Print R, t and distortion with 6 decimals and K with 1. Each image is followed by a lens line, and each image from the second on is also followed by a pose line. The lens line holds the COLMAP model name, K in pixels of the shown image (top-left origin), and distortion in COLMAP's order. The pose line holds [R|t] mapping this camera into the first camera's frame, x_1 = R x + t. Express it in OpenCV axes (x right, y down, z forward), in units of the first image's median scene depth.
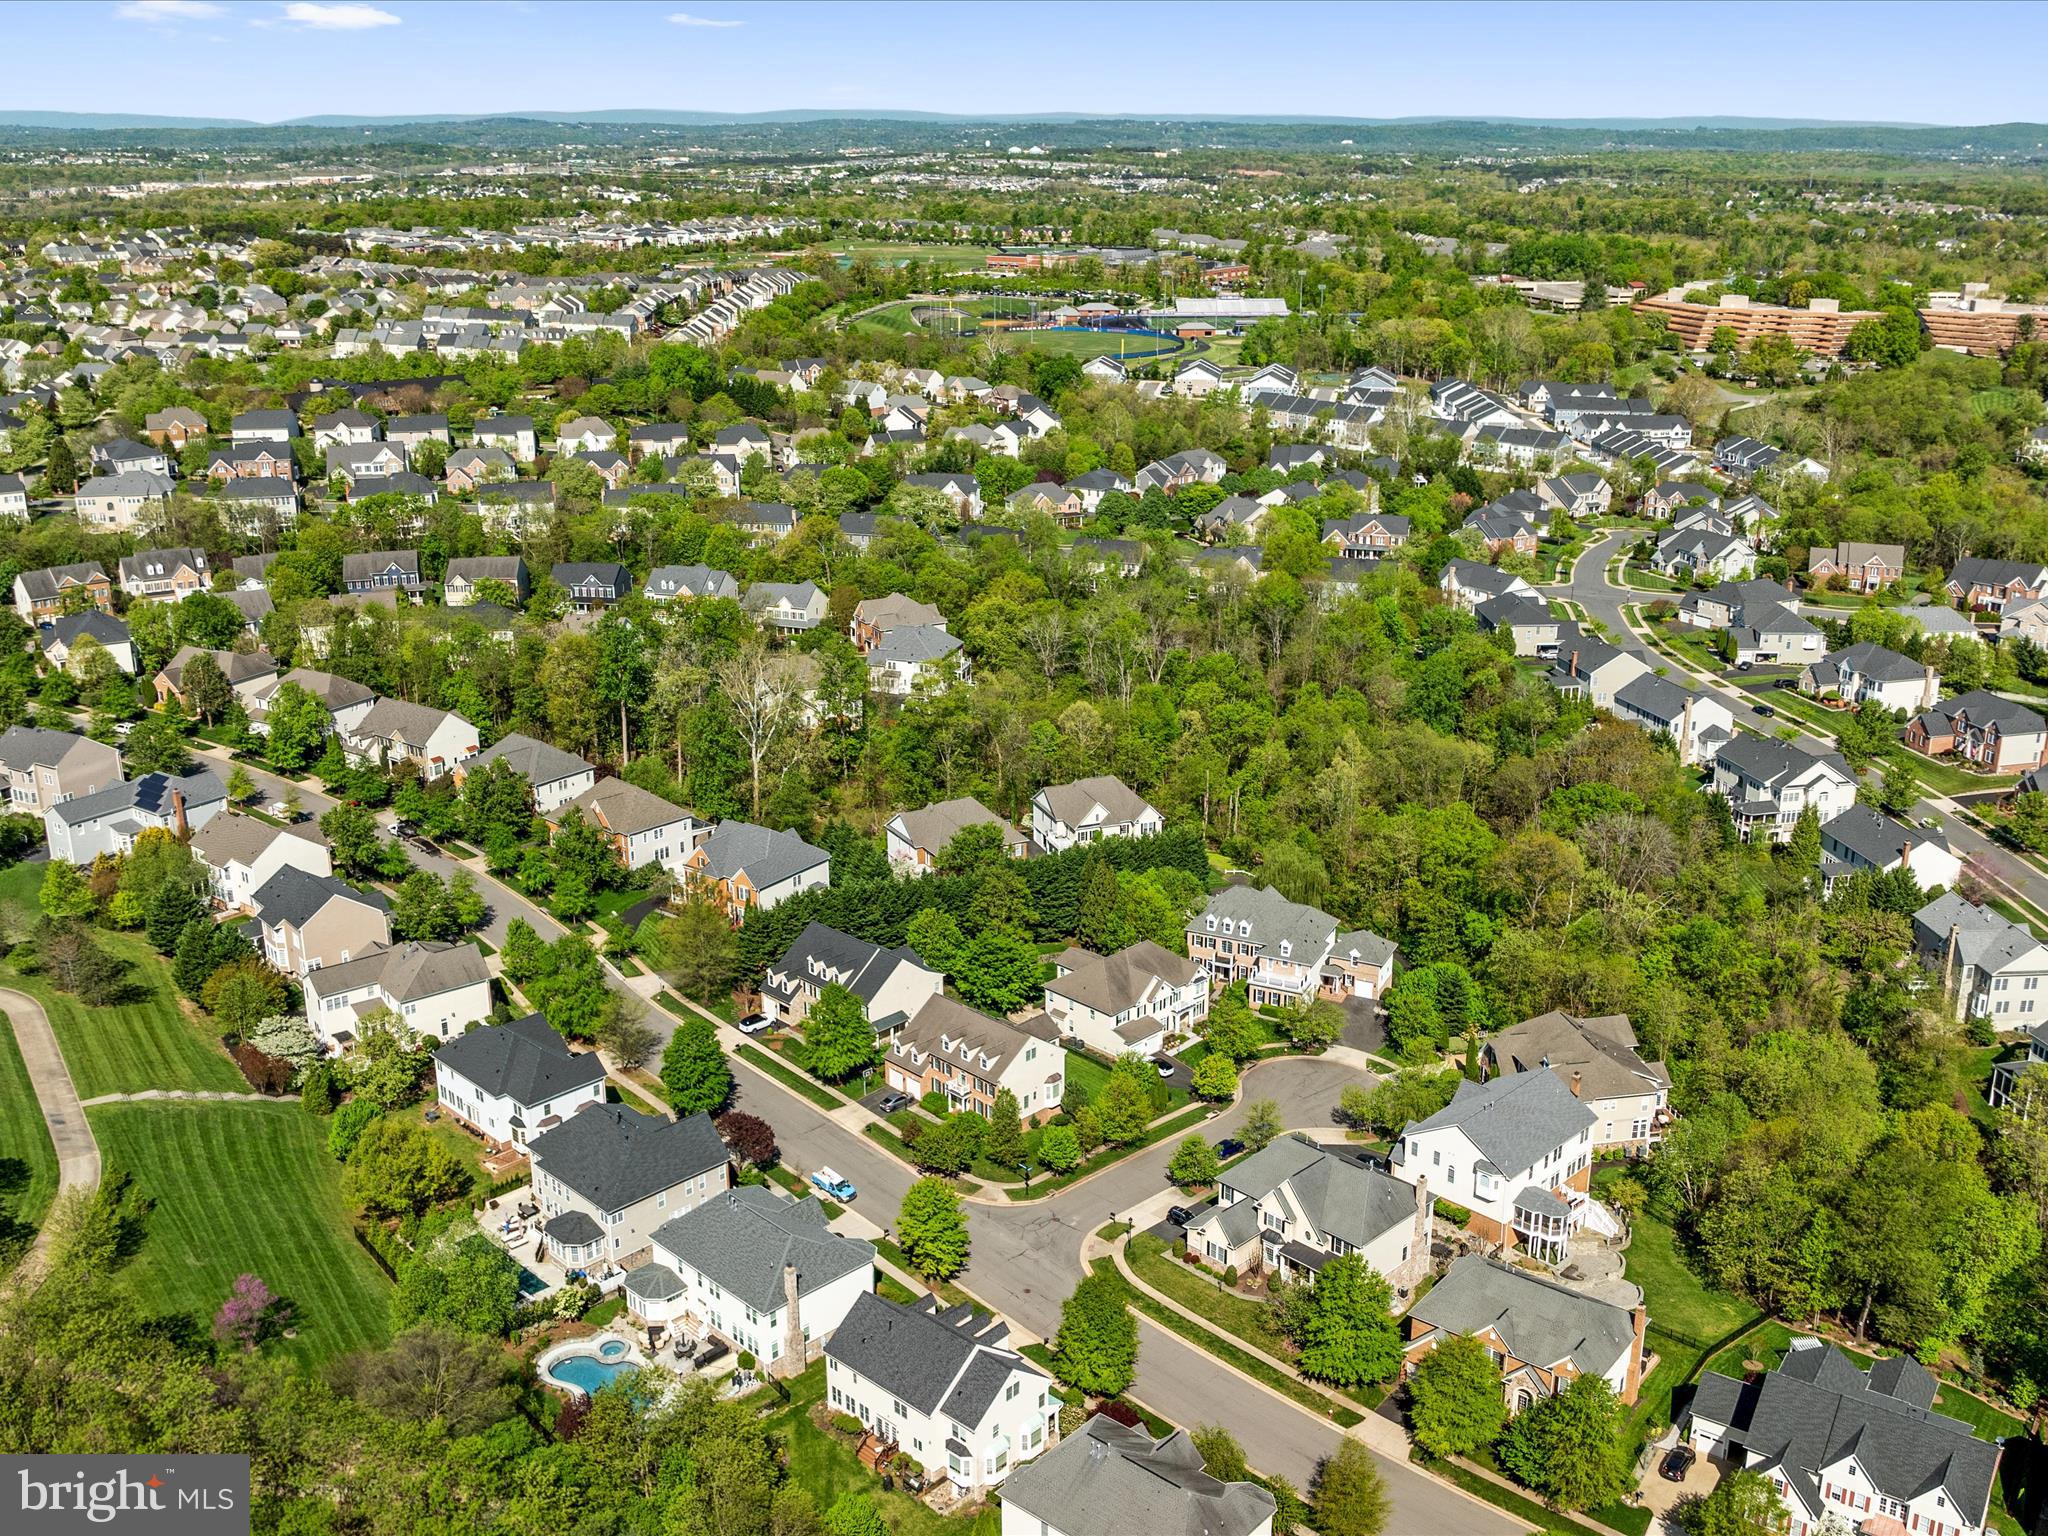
lens RADIAL K [[1929.8, 0, 1024.0], [0, 1929.8, 768.0], [0, 0, 1]] dist [-0.010084, -0.013612]
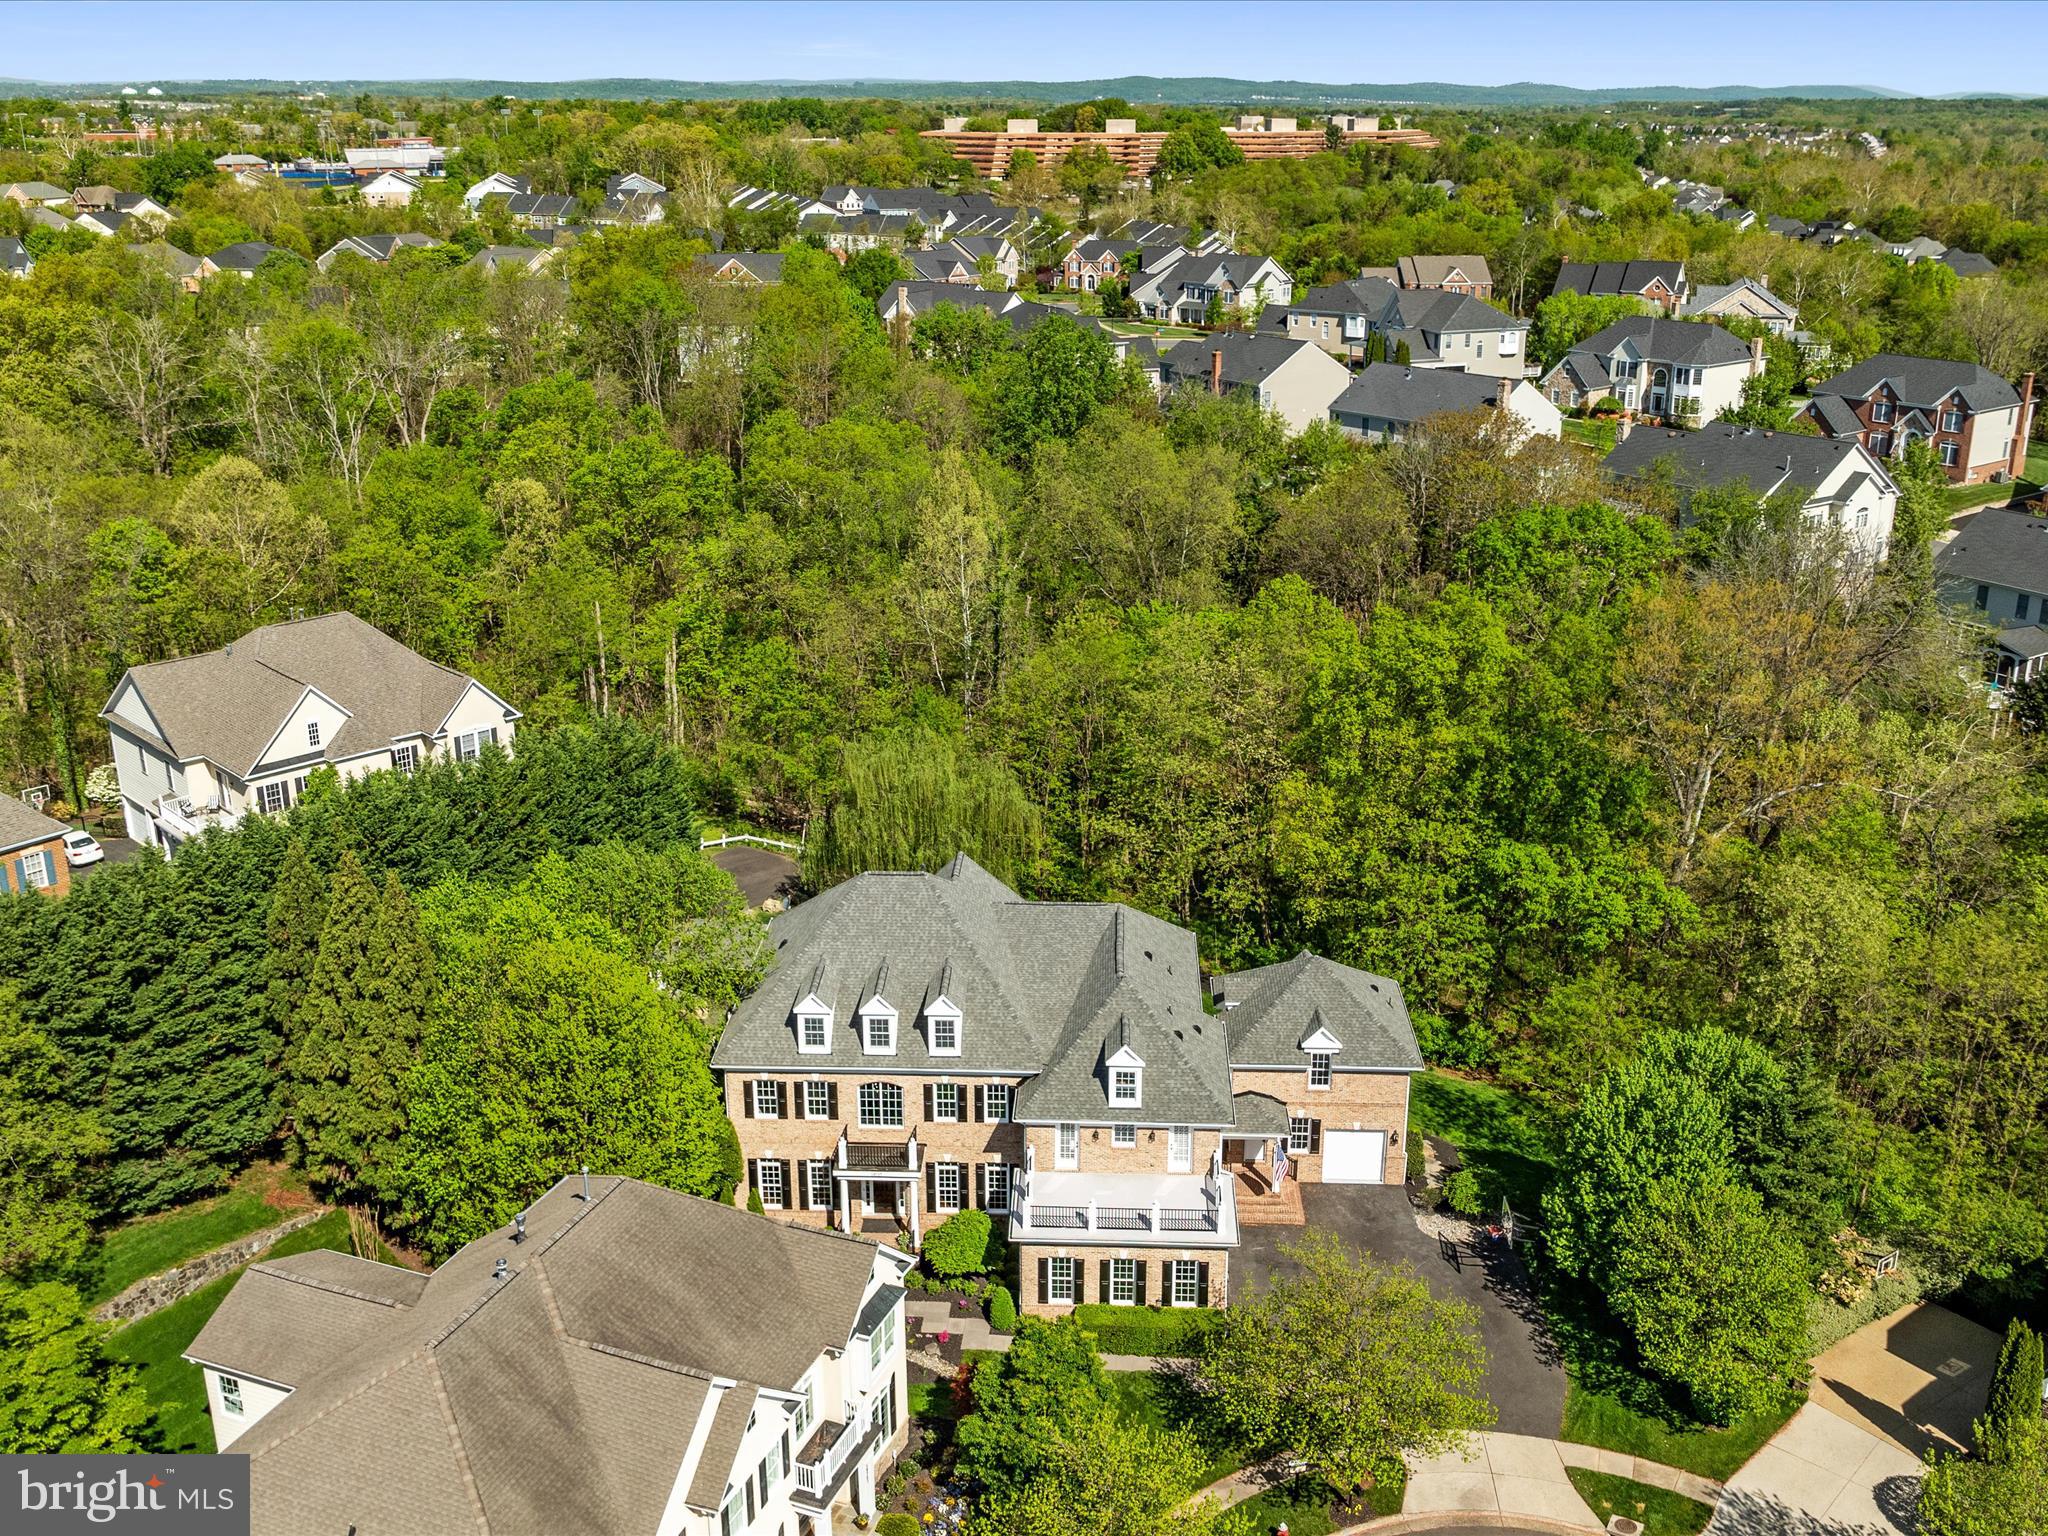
lens RADIAL K [[1929.8, 0, 1024.0], [0, 1929.8, 768.0], [0, 0, 1]] dist [-0.010084, -0.013612]
pose [[0.917756, -0.131944, 0.374587, 0.025201], [0.127200, 0.991169, 0.037483, 0.033870], [-0.376224, 0.013248, 0.926434, 0.646702]]
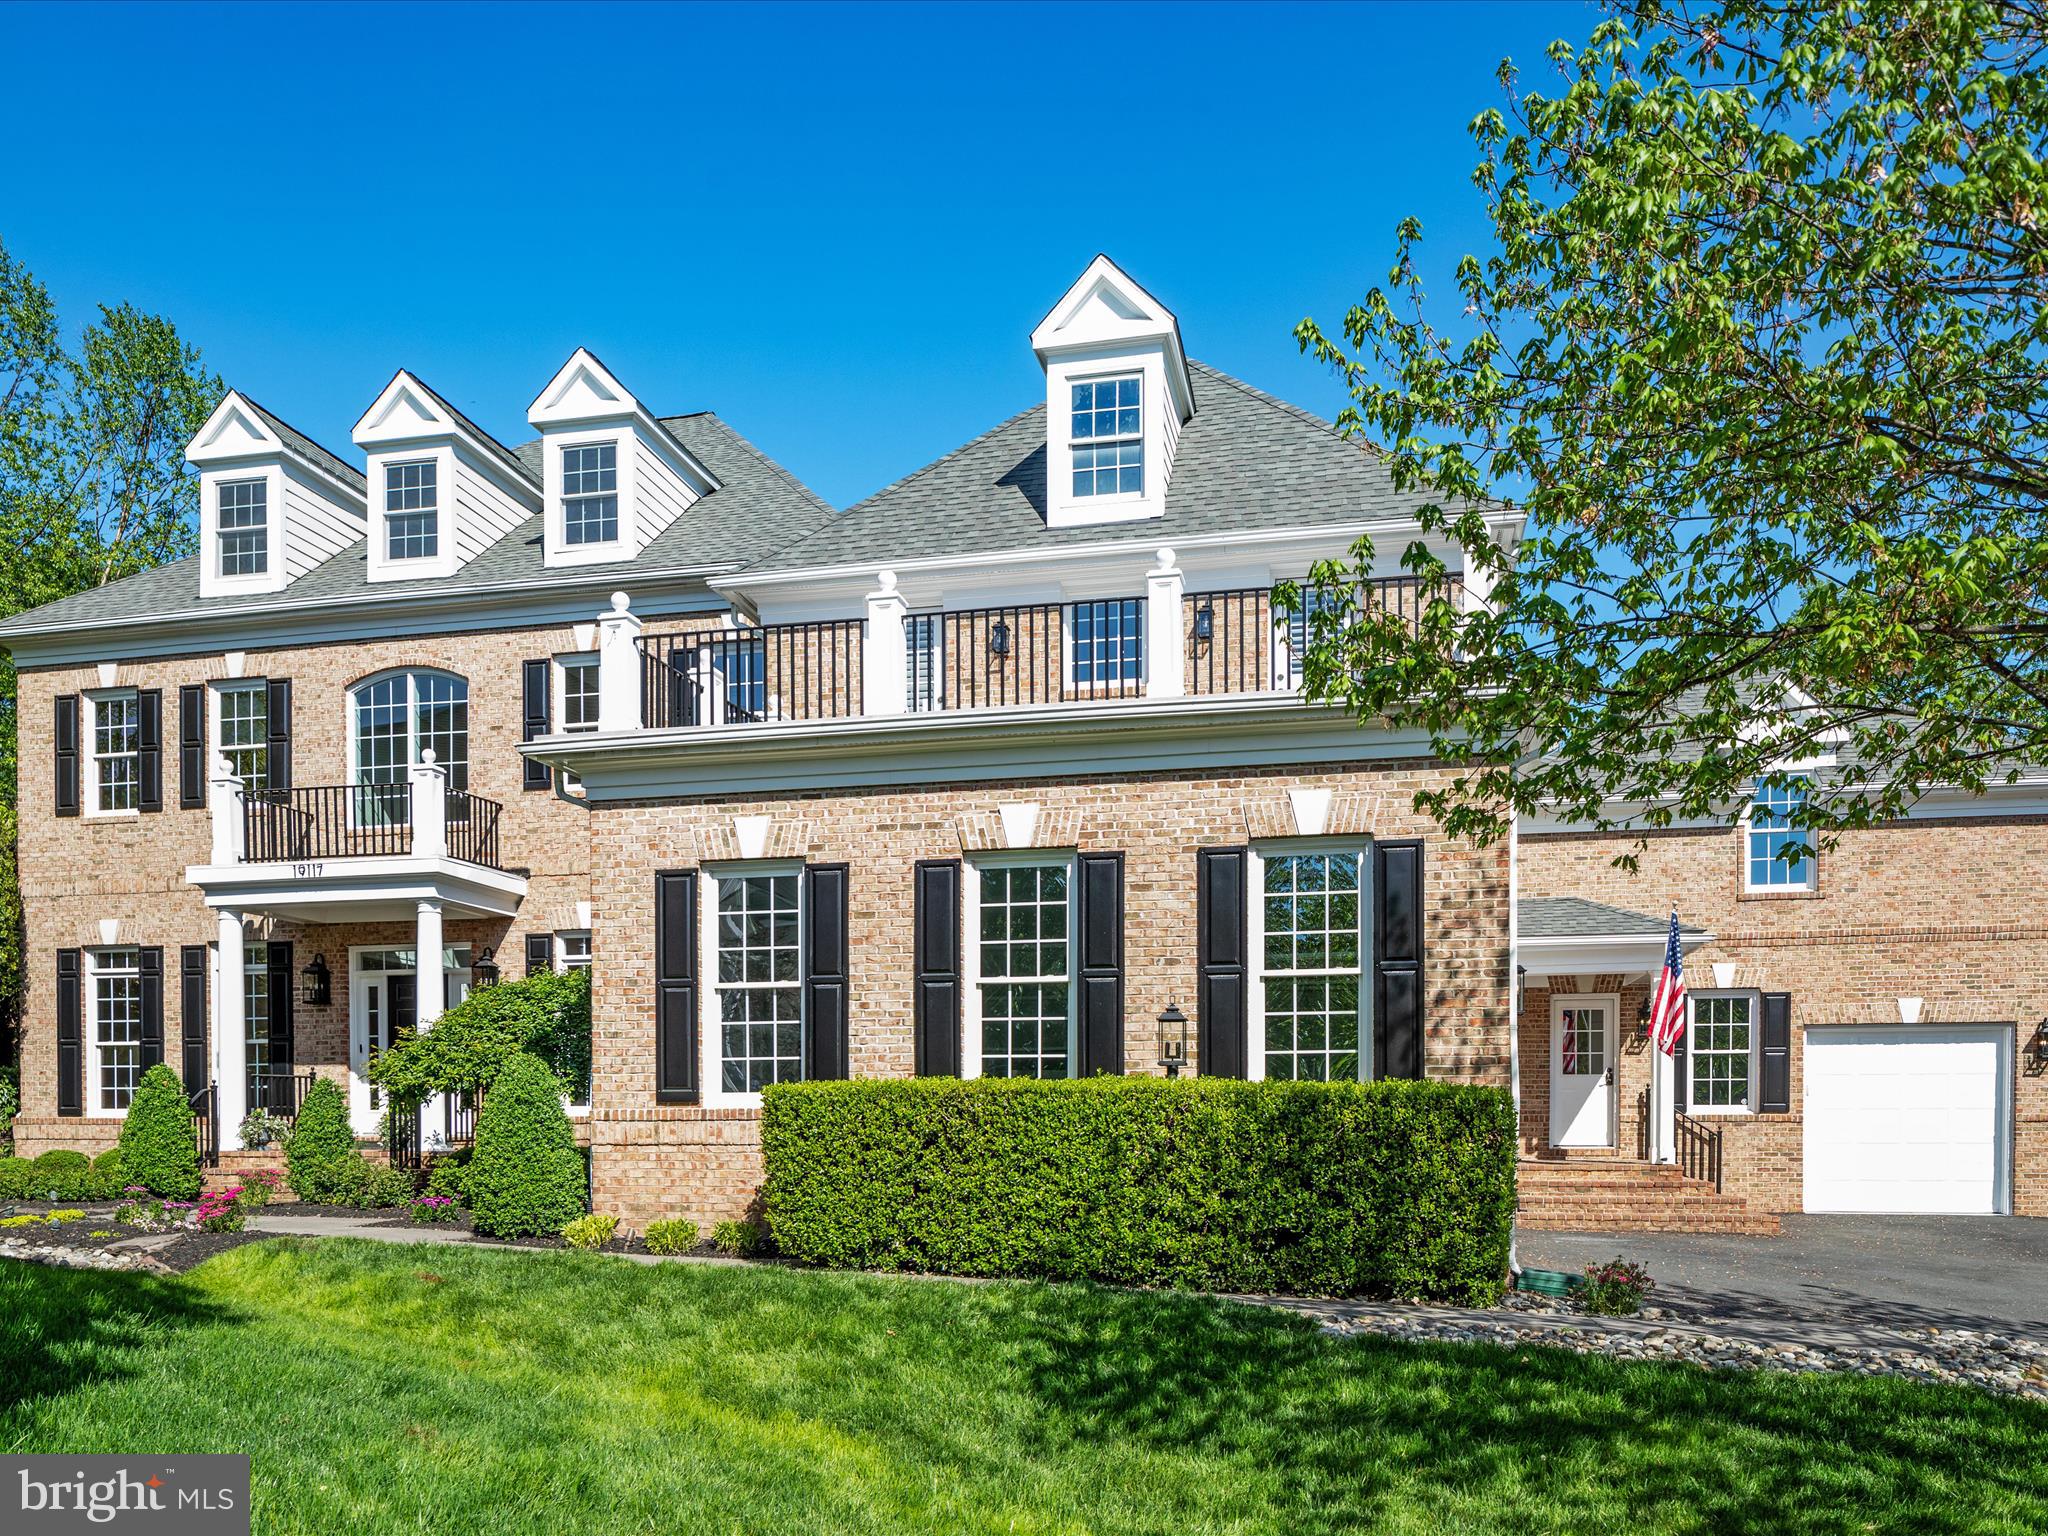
lens RADIAL K [[1999.6, 0, 897.2], [0, 1999.6, 768.8], [0, 0, 1]] dist [-0.007863, -0.011003]
pose [[0.972889, -0.003055, 0.231254, 0.091326], [0.073739, 0.951824, -0.297646, 0.106252], [-0.219204, 0.306629, 0.926244, 0.790555]]
